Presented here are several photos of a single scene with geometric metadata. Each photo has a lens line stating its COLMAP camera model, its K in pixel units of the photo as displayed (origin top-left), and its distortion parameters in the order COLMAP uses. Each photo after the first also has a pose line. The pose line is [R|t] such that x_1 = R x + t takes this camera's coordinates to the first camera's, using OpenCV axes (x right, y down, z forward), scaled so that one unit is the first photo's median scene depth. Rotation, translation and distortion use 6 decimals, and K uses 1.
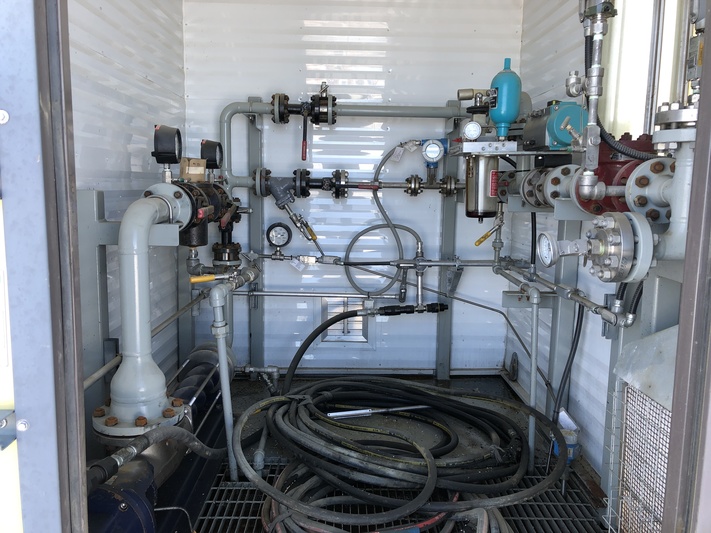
lens RADIAL K [[587.2, 0, 355.5], [0, 587.2, 266.5], [0, 0, 1]] dist [0.008651, -0.007340]
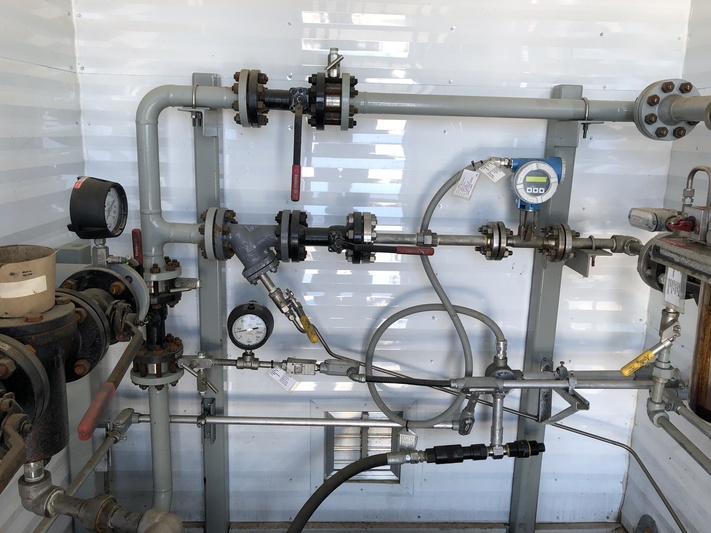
lens RADIAL K [[587.2, 0, 355.5], [0, 587.2, 266.5], [0, 0, 1]] dist [0.008651, -0.007340]
pose [[0.999920, 0.007236, 0.010402, -0.036312], [-0.007673, 0.999063, 0.042588, -0.133958], [-0.010084, -0.042665, 0.999039, 0.441165]]
